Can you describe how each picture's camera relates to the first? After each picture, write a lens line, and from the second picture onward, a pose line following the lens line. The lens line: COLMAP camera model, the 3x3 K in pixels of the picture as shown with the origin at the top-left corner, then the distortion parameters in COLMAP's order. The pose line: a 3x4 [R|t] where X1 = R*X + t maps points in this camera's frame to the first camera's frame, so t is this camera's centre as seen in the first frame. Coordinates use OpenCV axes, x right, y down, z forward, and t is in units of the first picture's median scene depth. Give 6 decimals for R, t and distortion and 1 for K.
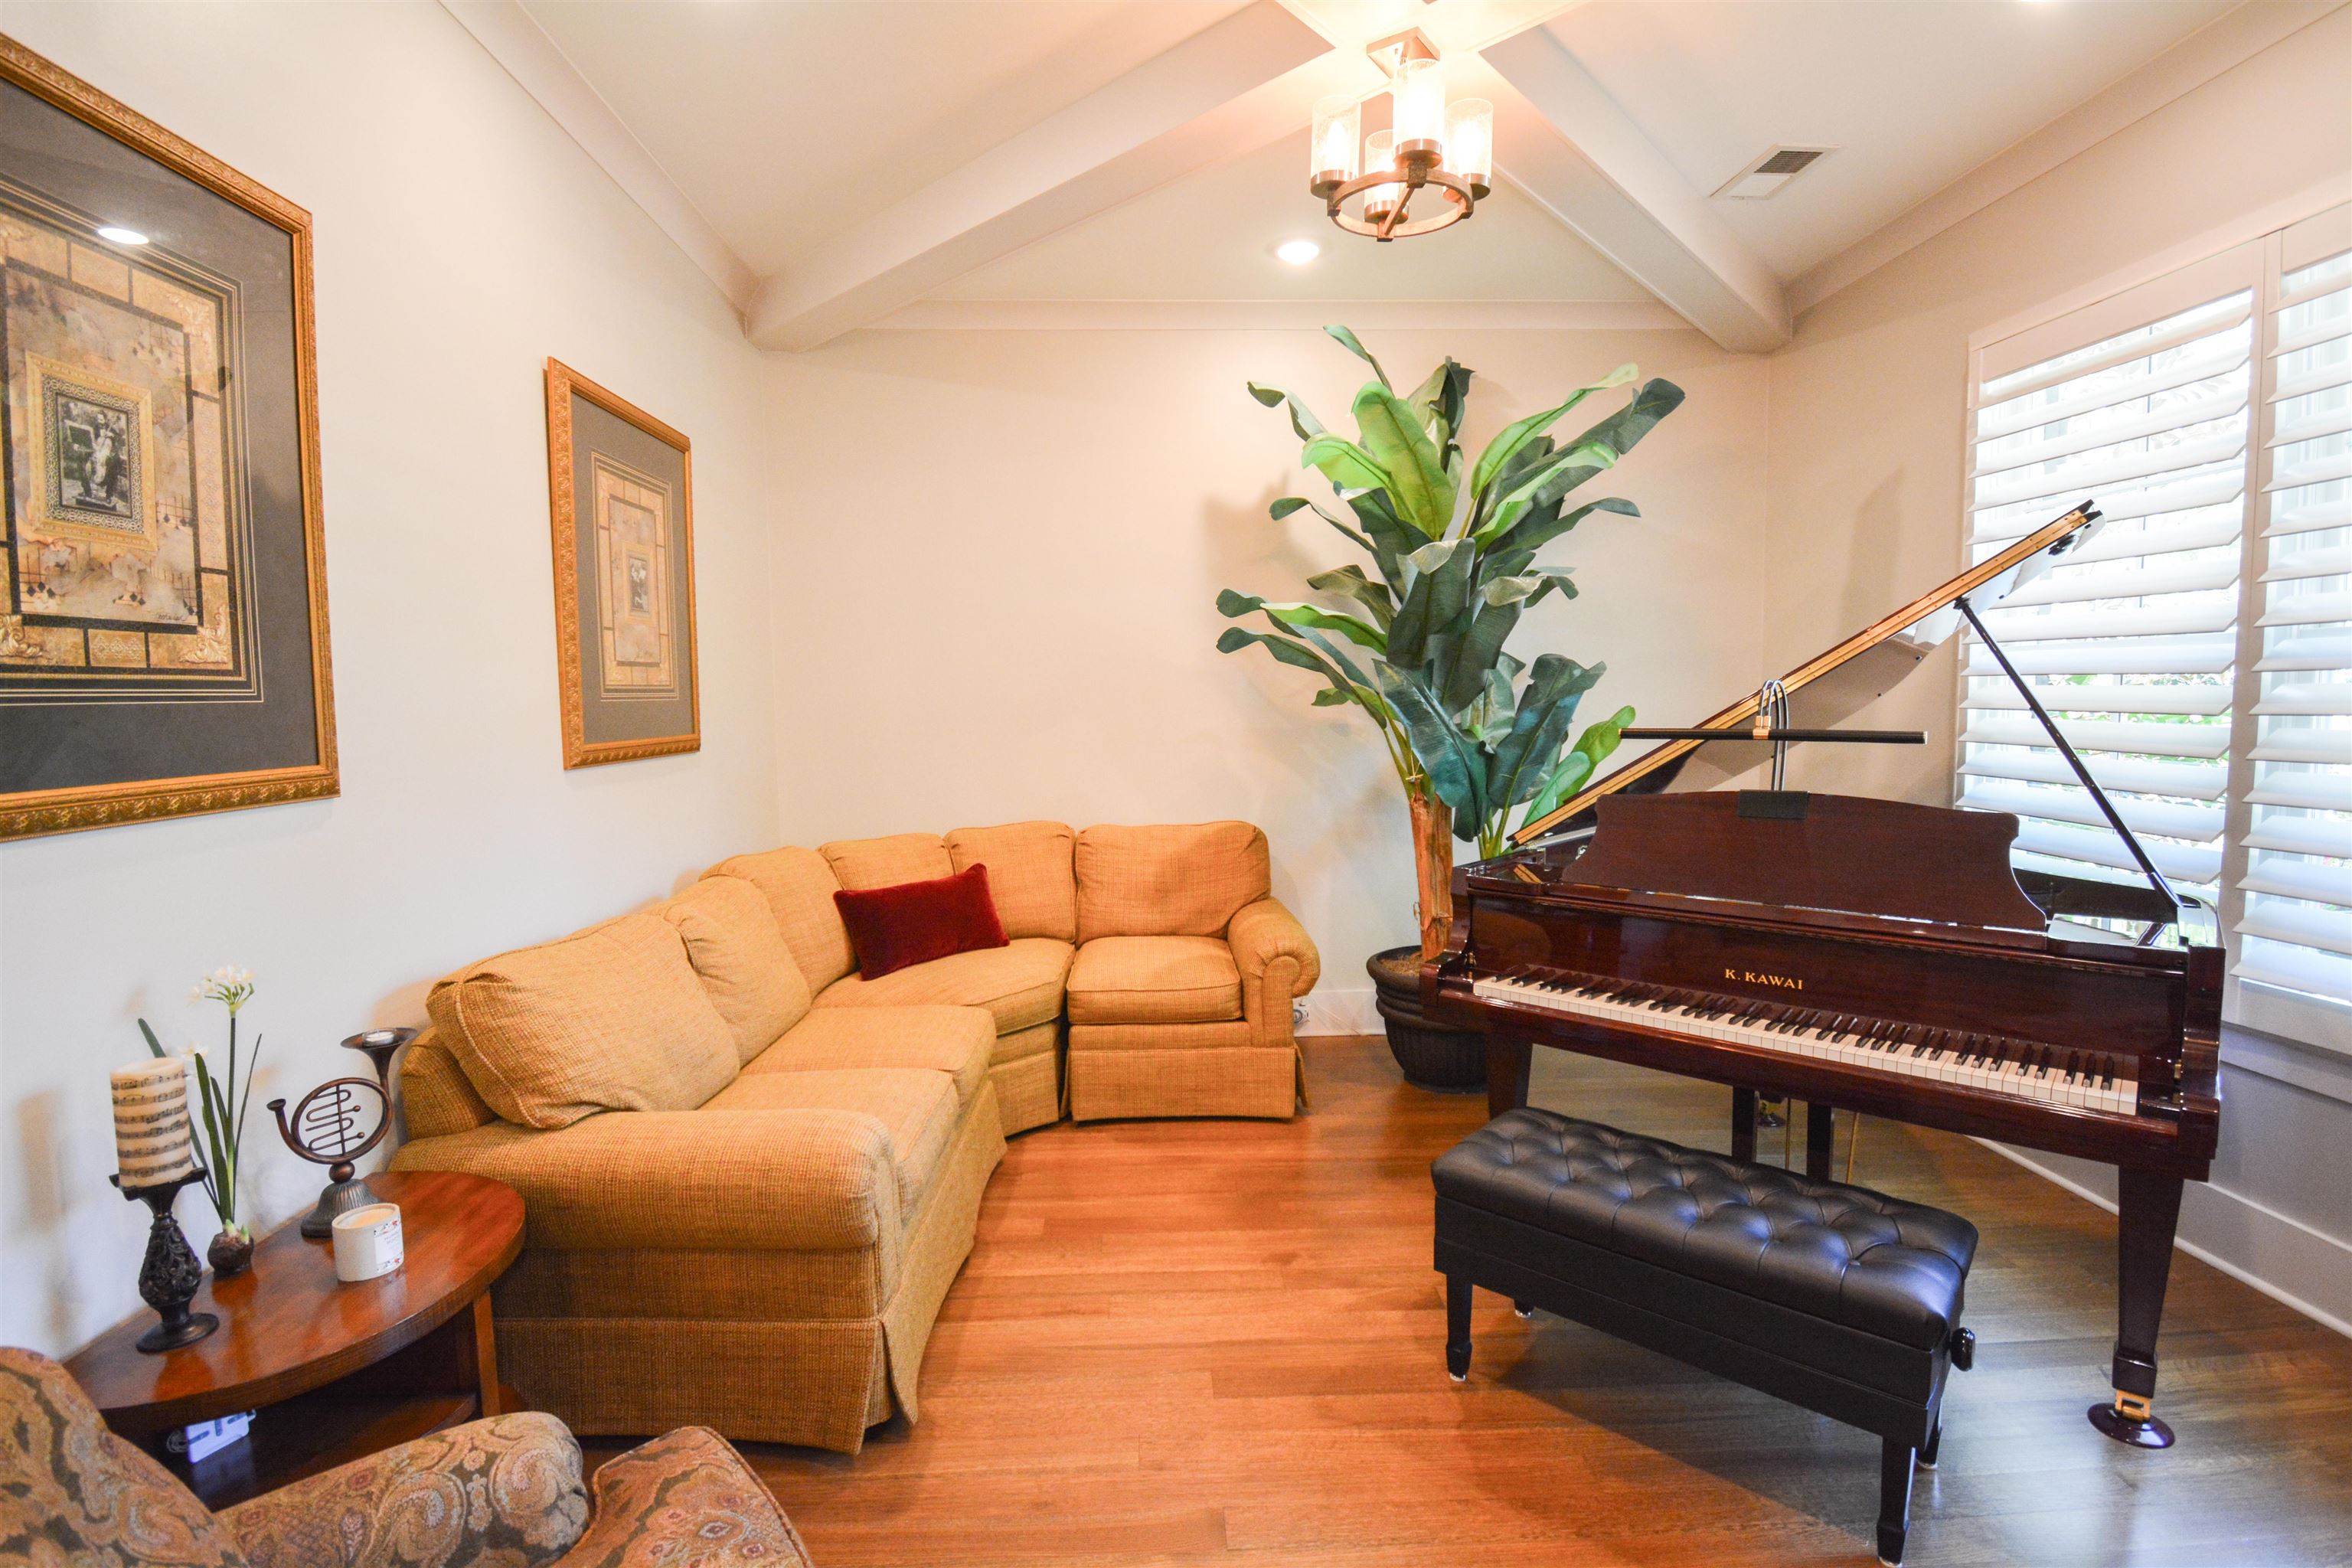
lens RADIAL K [[1123.5, 0, 1160.9], [0, 1123.5, 775.3], [0, 0, 1]] dist [-0.001360, -0.013062]
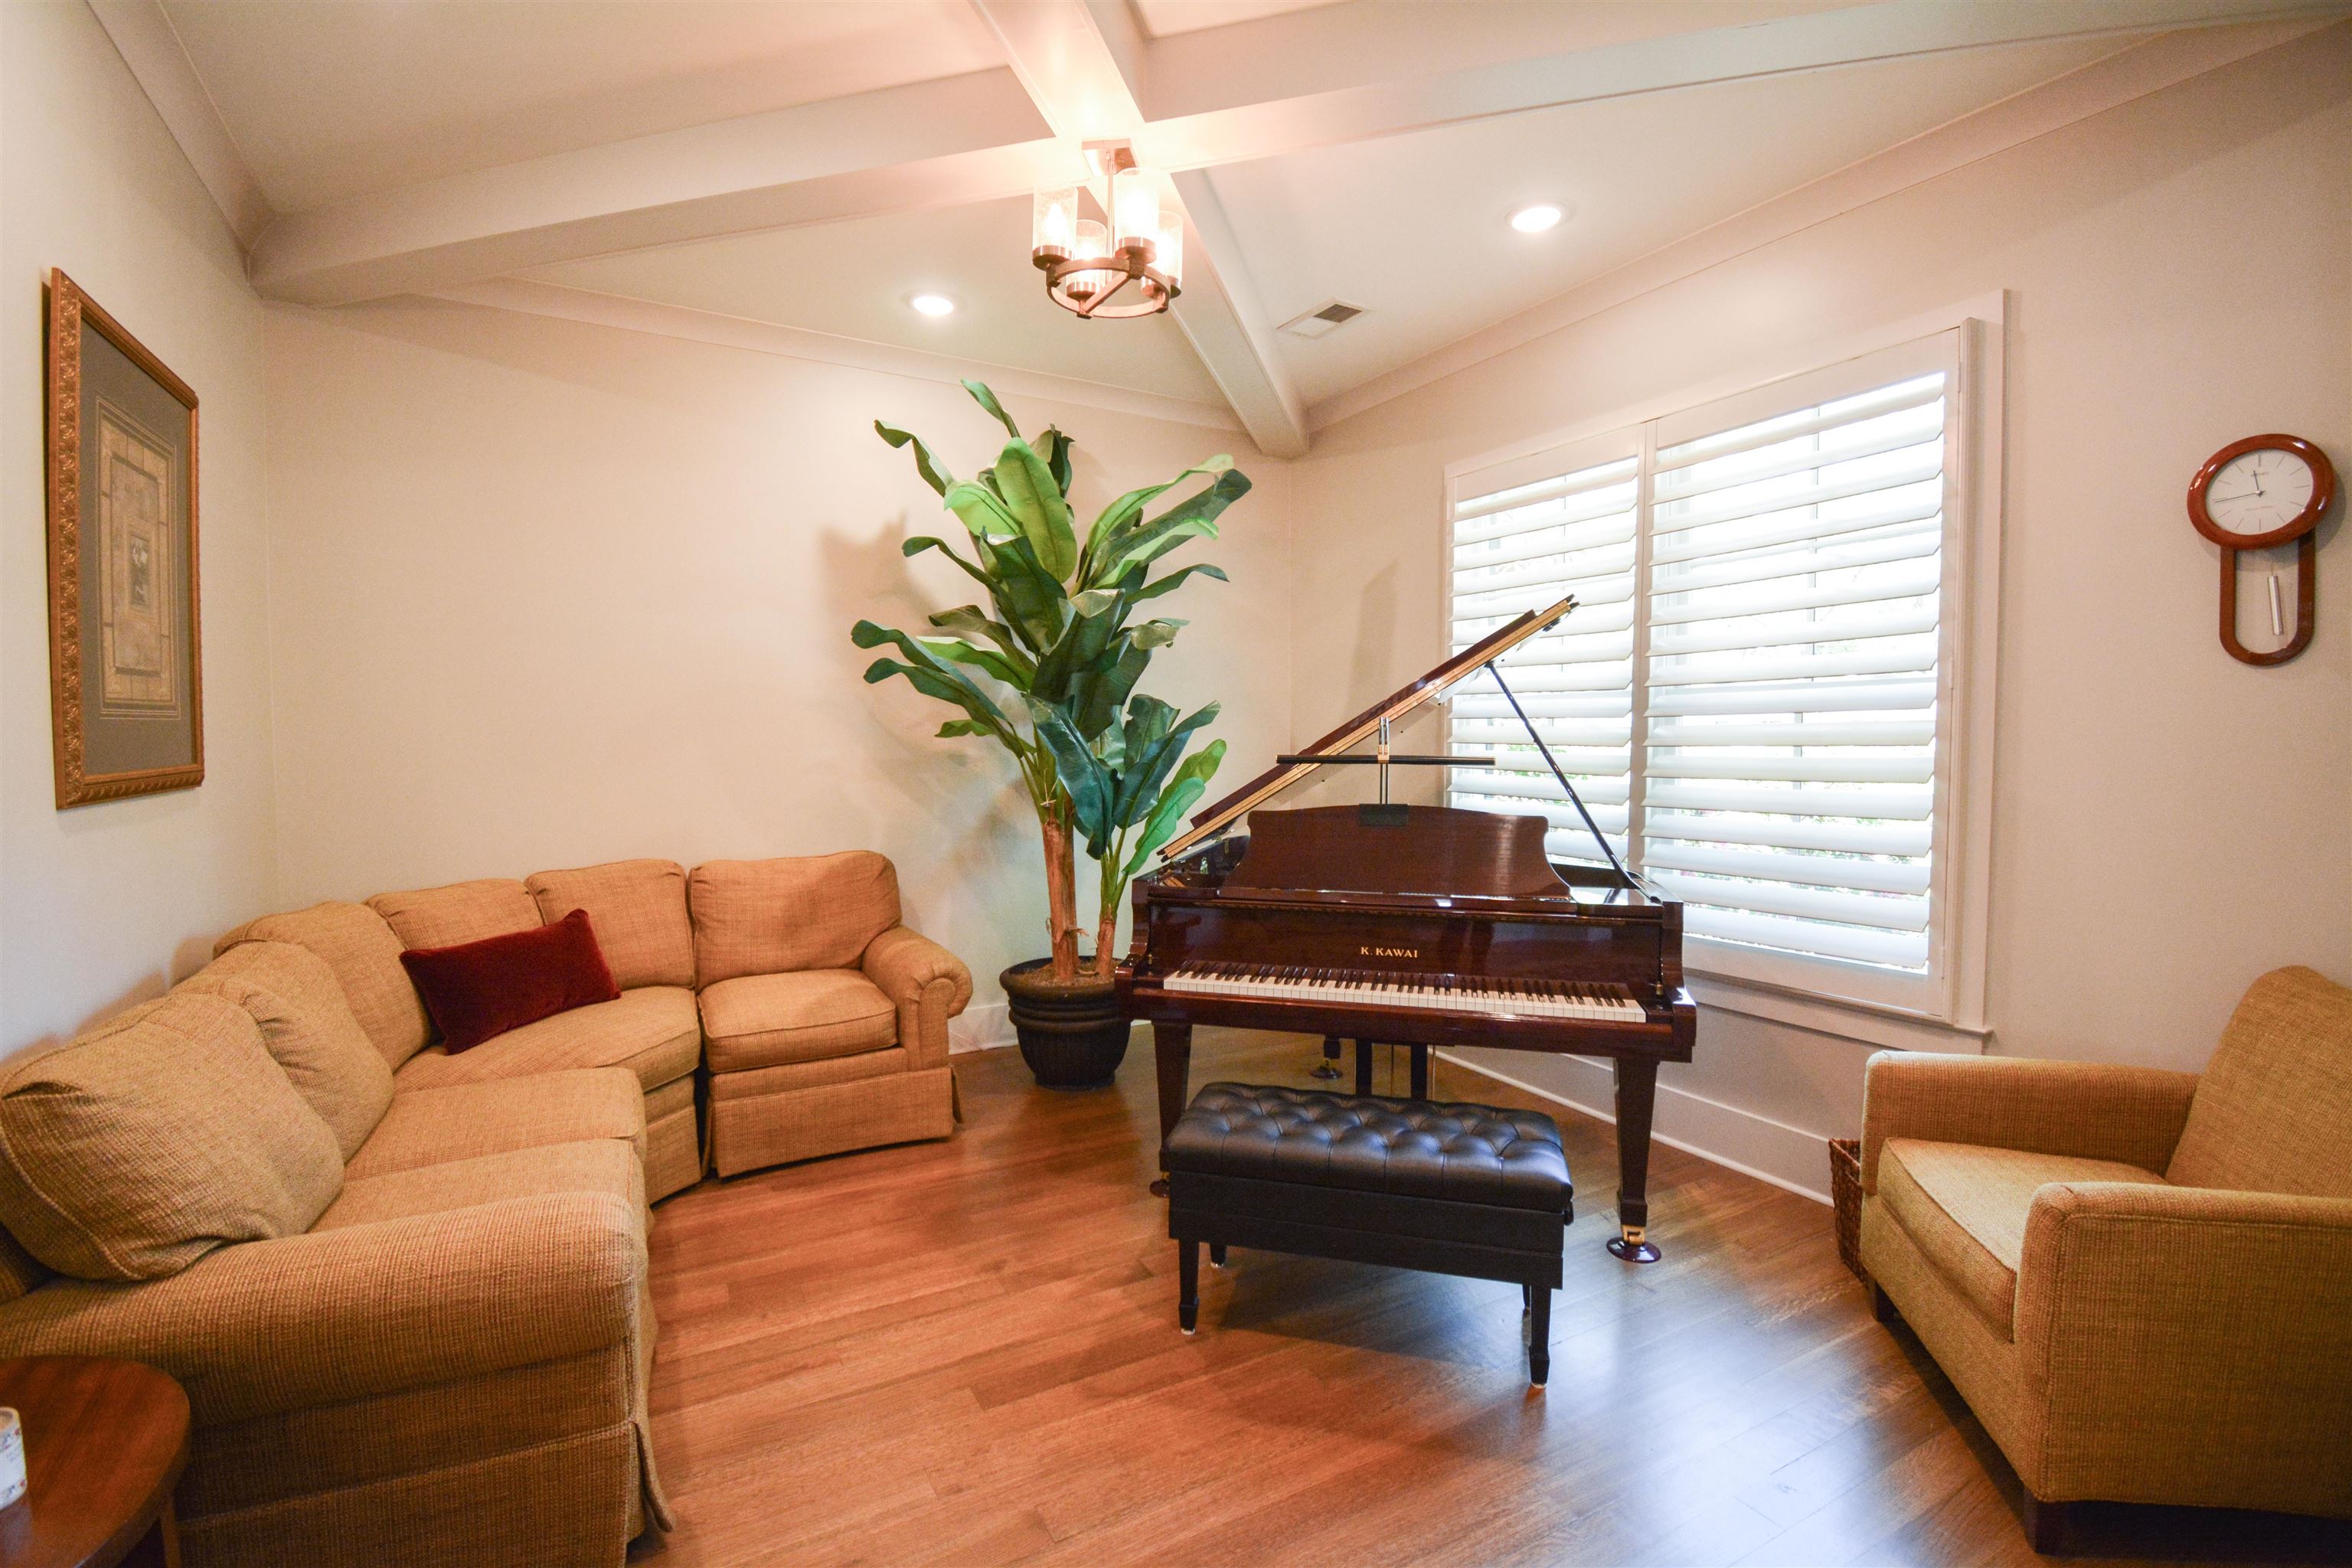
lens RADIAL K [[1047.4, 0, 1236.6], [0, 1047.4, 767.5], [0, 0, 1]] dist [0.009714, -0.017213]
pose [[0.884879, -0.004605, 0.465798, -0.143902], [0.021798, 0.999265, -0.031530, 0.005822], [-0.465310, 0.038054, 0.884329, 0.022904]]
